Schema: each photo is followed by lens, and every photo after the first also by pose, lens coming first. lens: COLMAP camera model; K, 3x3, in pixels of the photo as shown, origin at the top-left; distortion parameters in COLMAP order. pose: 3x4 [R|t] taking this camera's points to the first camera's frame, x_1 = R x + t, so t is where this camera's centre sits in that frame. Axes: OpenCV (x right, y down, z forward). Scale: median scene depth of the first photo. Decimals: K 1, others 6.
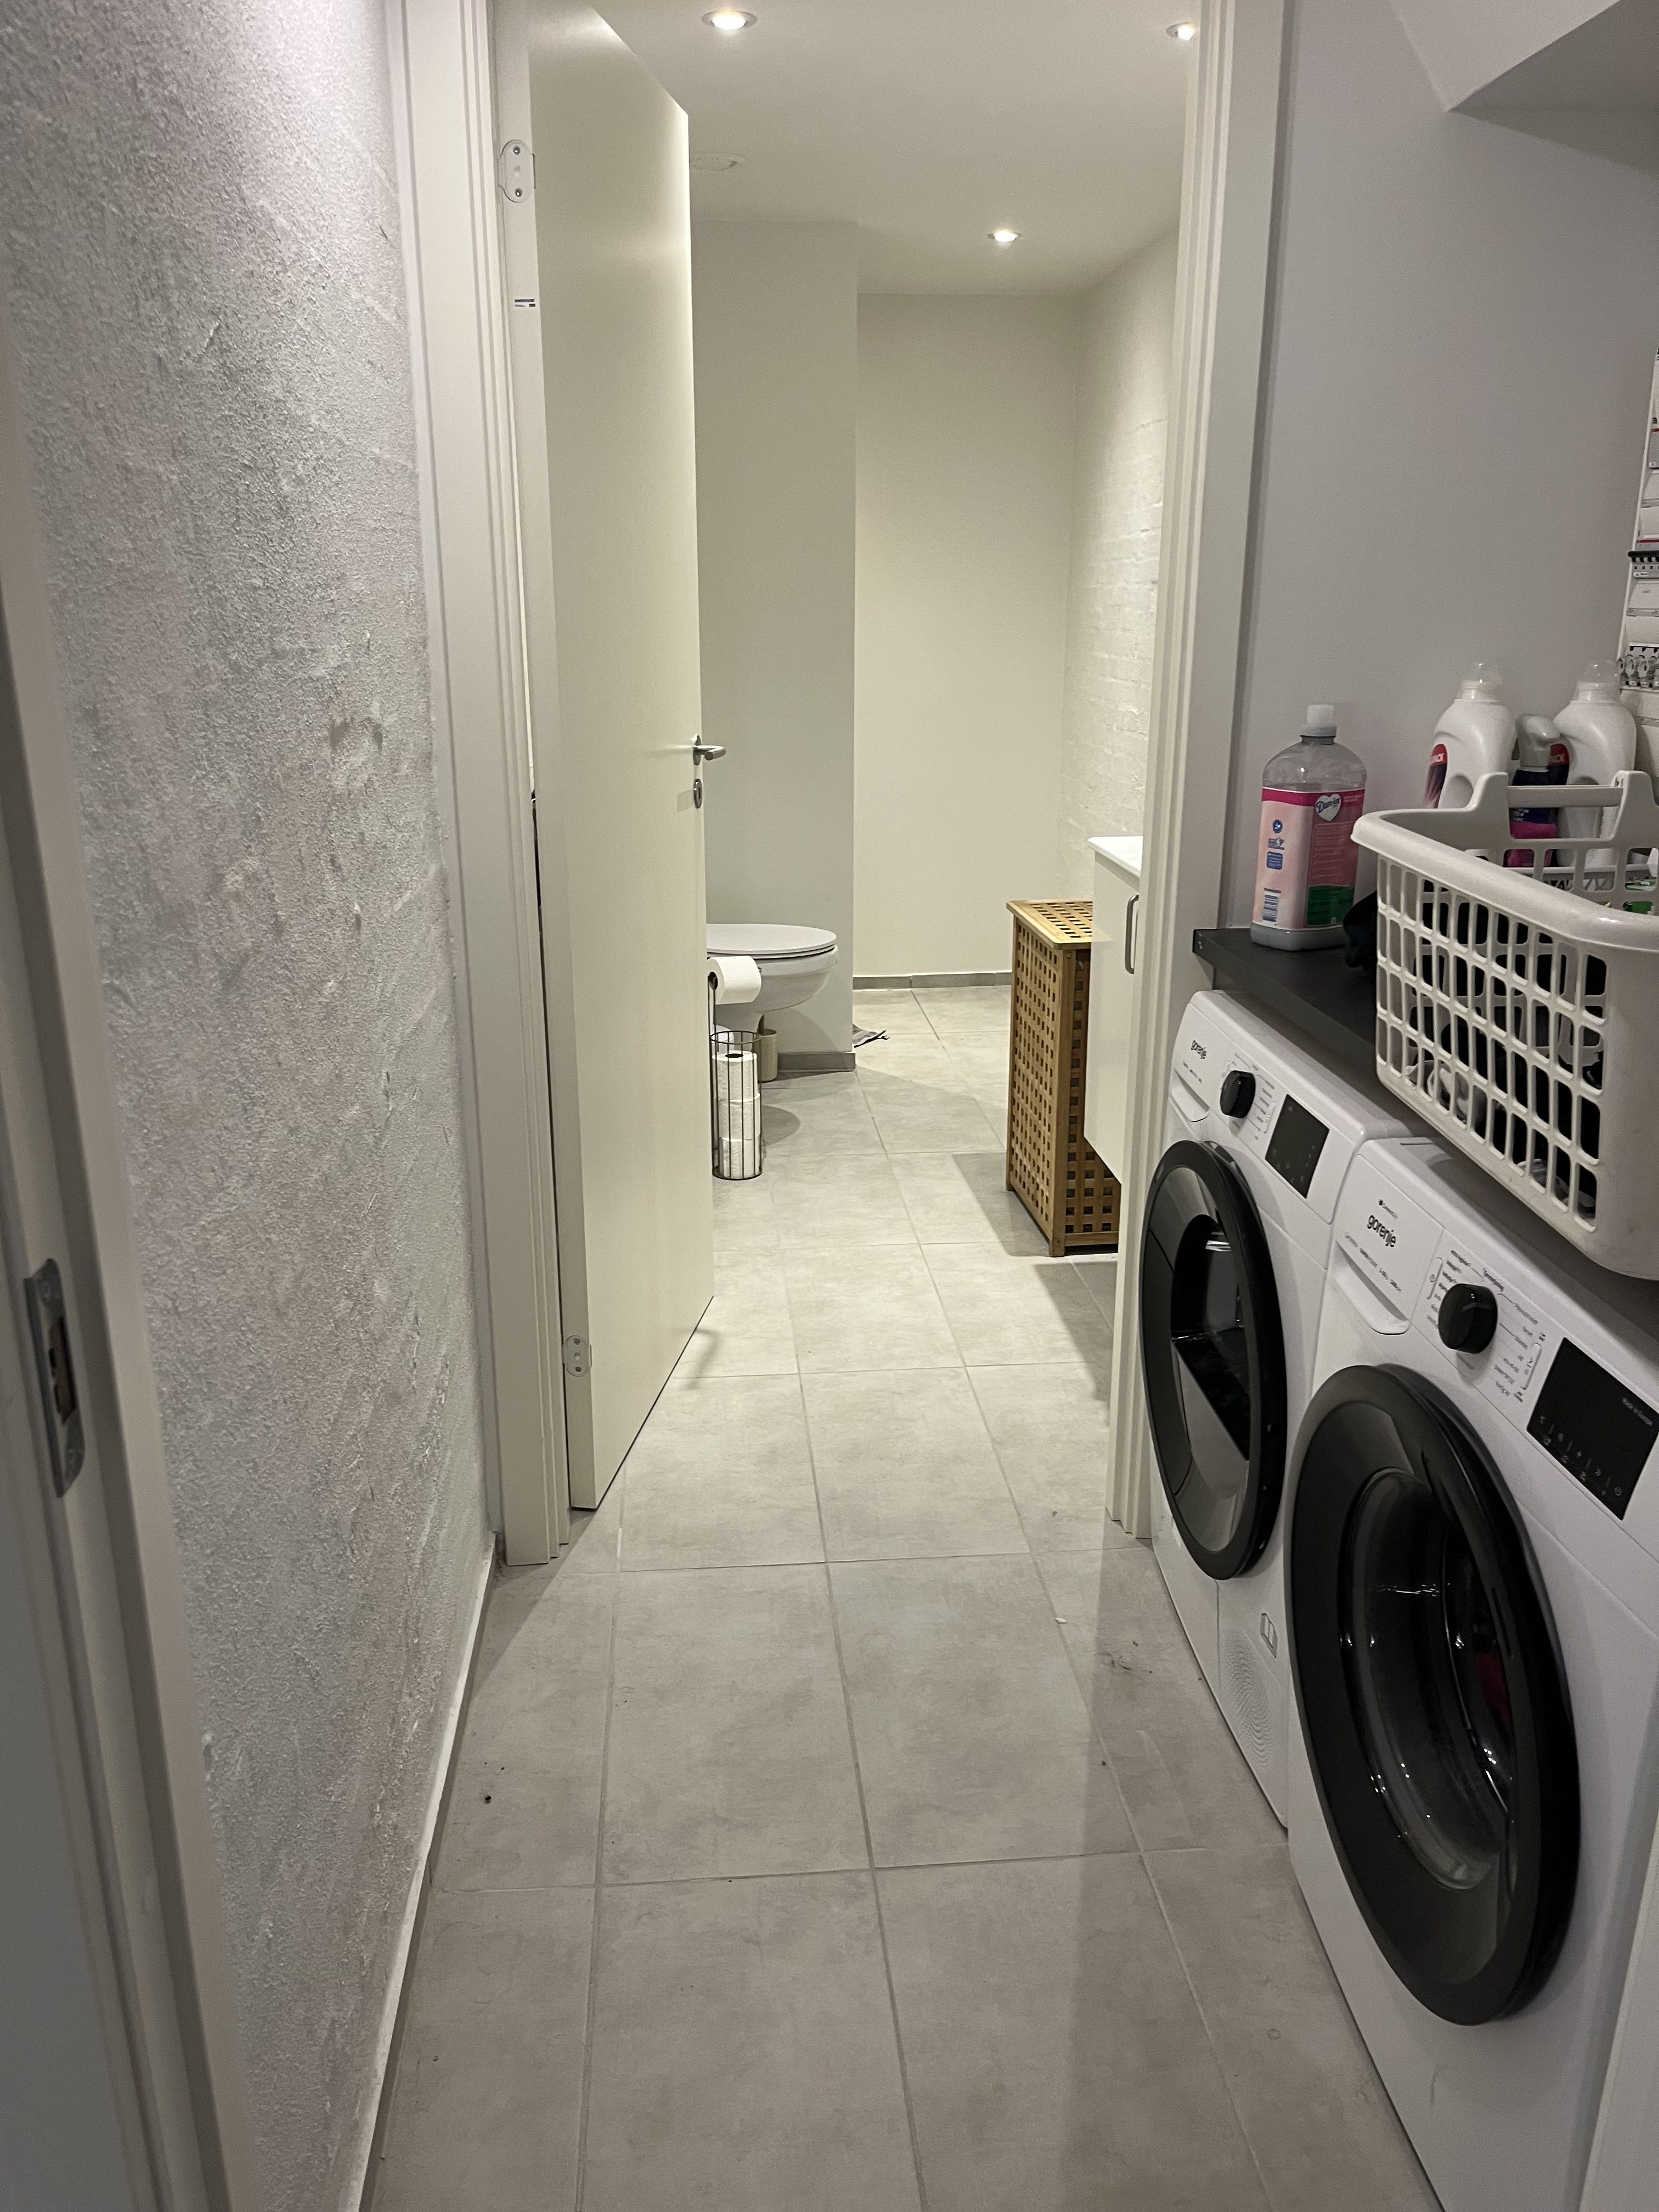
lens RADIAL K [[1668.0, 0, 796.5], [0, 1668.0, 1111.1], [0, 0, 1]] dist [0.058199, -0.000461]
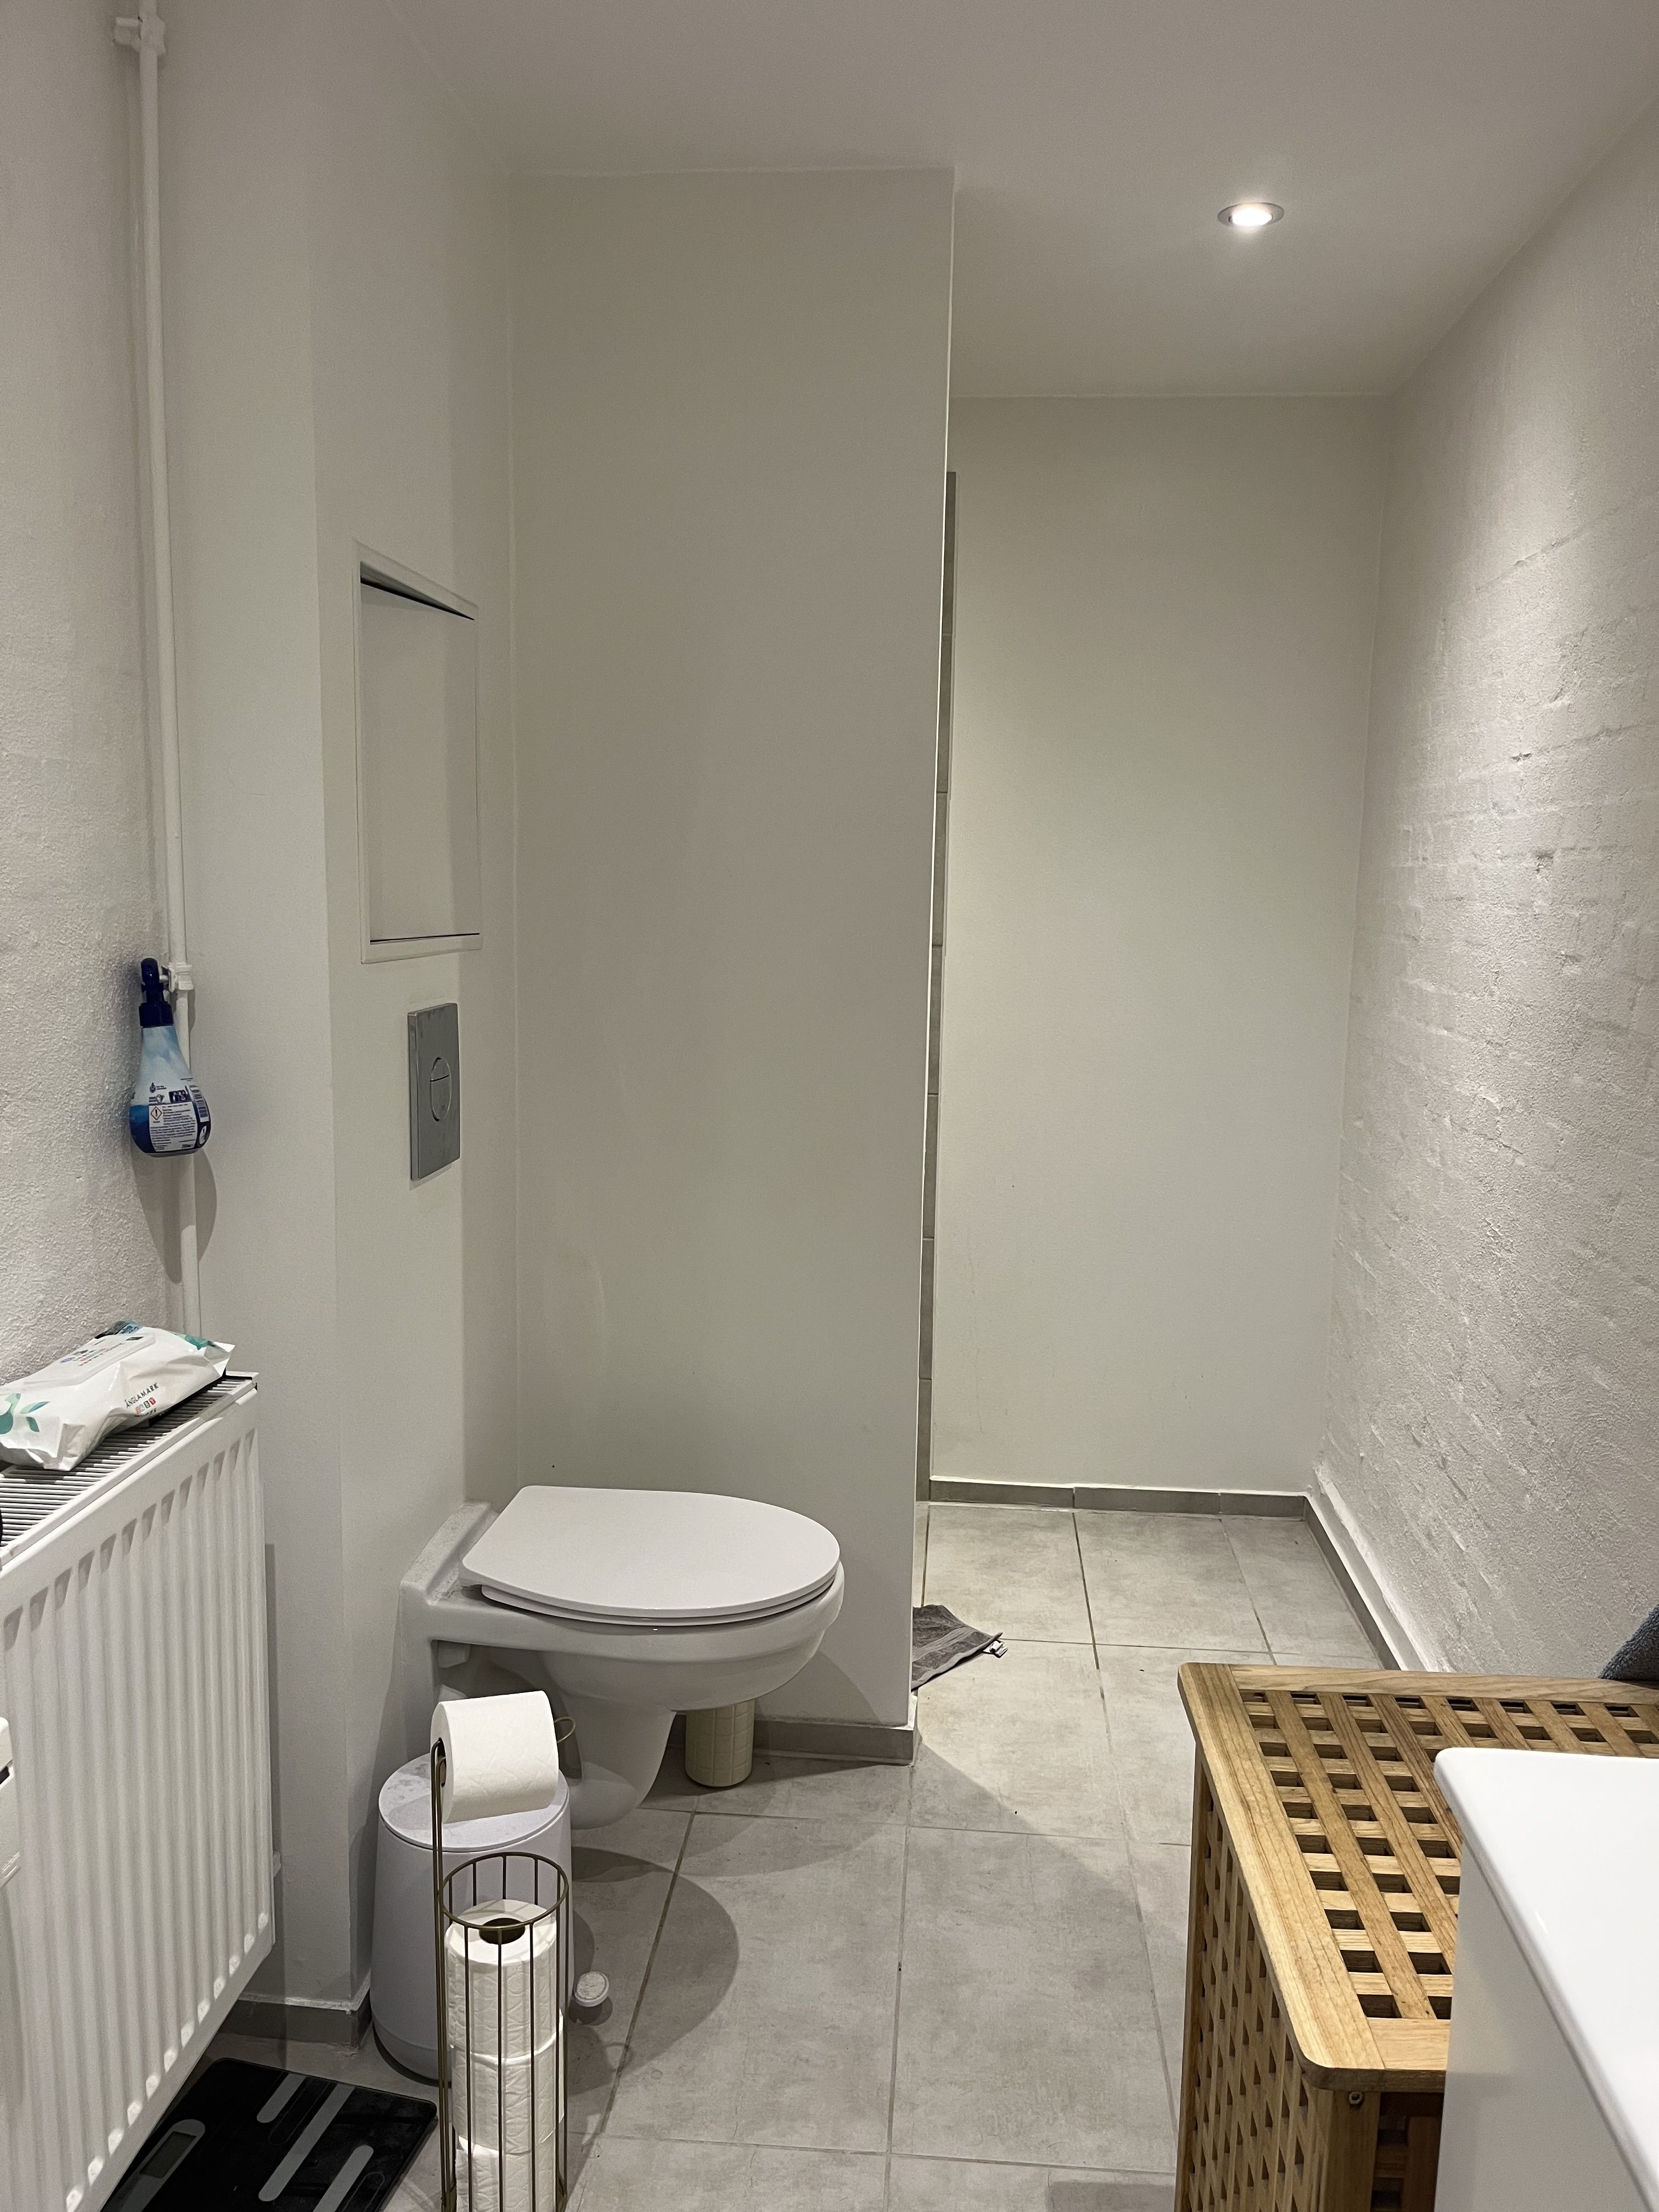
lens RADIAL K [[1703.2, 0, 830.5], [0, 1703.2, 1122.1], [0, 0, 1]] dist [0.099806, -0.131477]
pose [[0.989743, 0.046518, -0.135070, 0.088992], [-0.067100, 0.986089, -0.152075, -0.166788], [0.126117, 0.159578, 0.979096, 0.558879]]
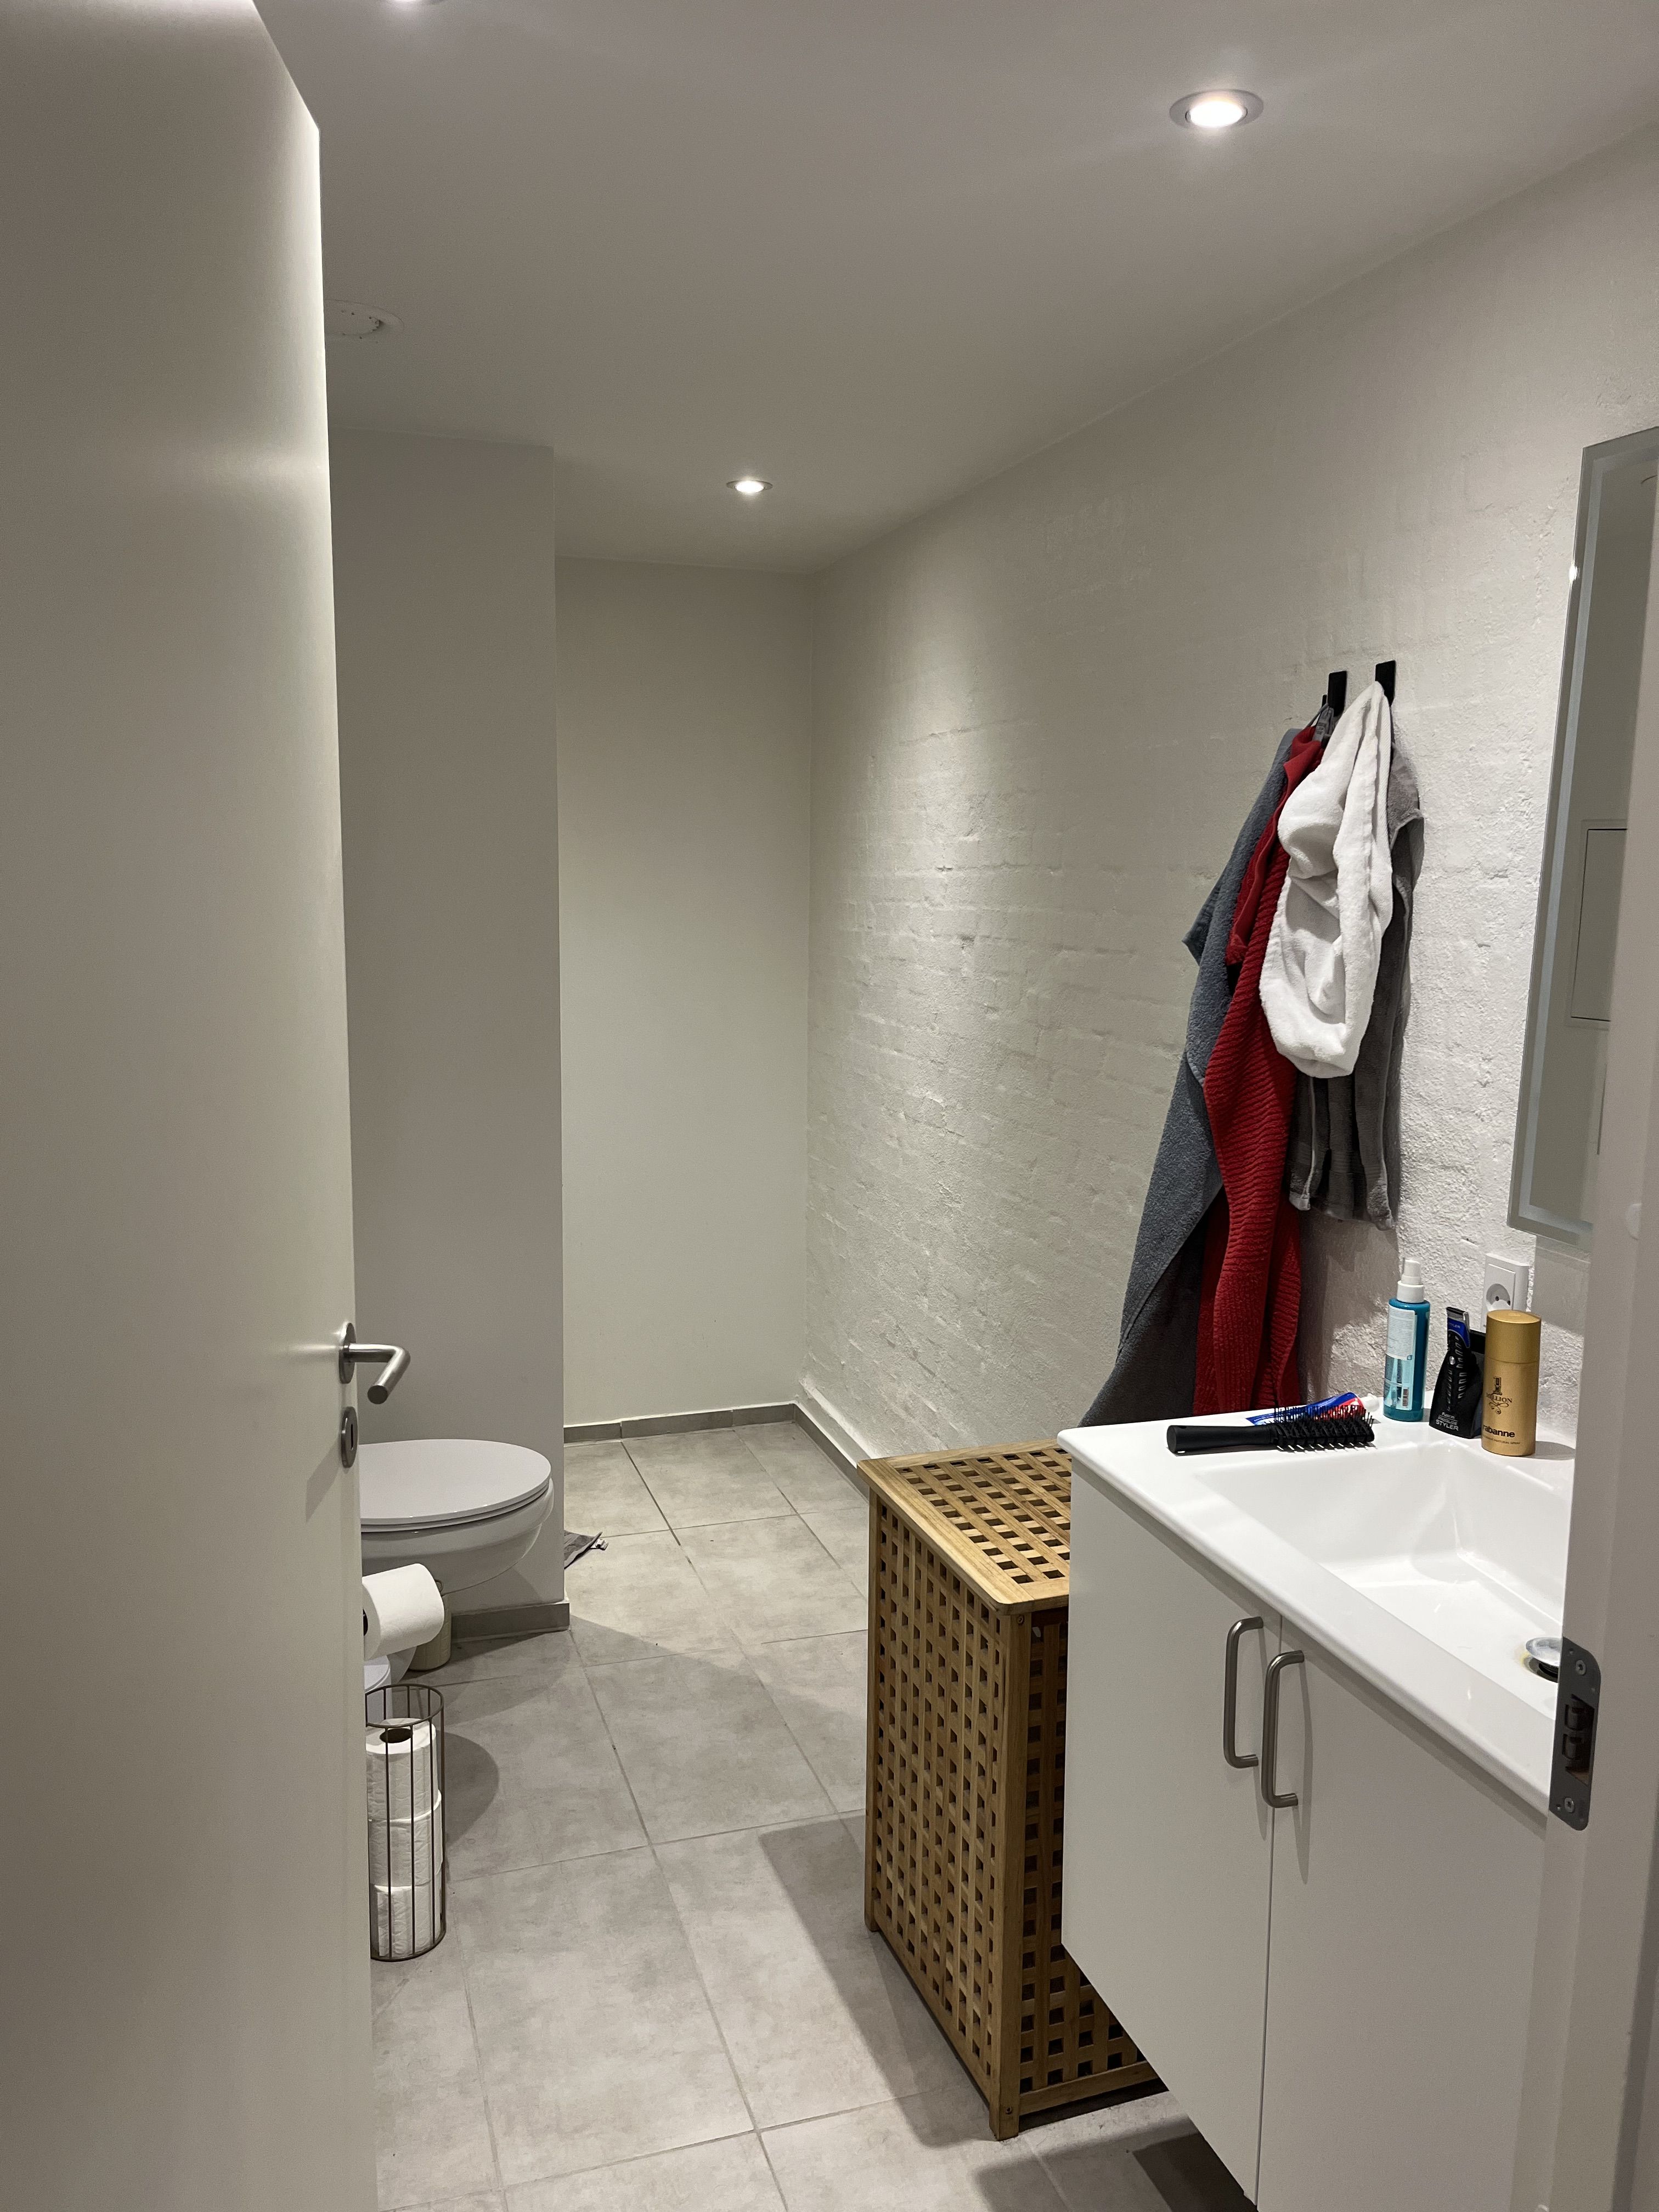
lens RADIAL K [[1694.2, 0, 821.8], [0, 1694.2, 1133.8], [0, 0, 1]] dist [0.114457, -0.122998]
pose [[0.971461, -0.021599, 0.236212, -0.030214], [0.055871, 0.988662, -0.139375, -0.146776], [-0.230524, 0.148595, 0.961654, 0.353471]]
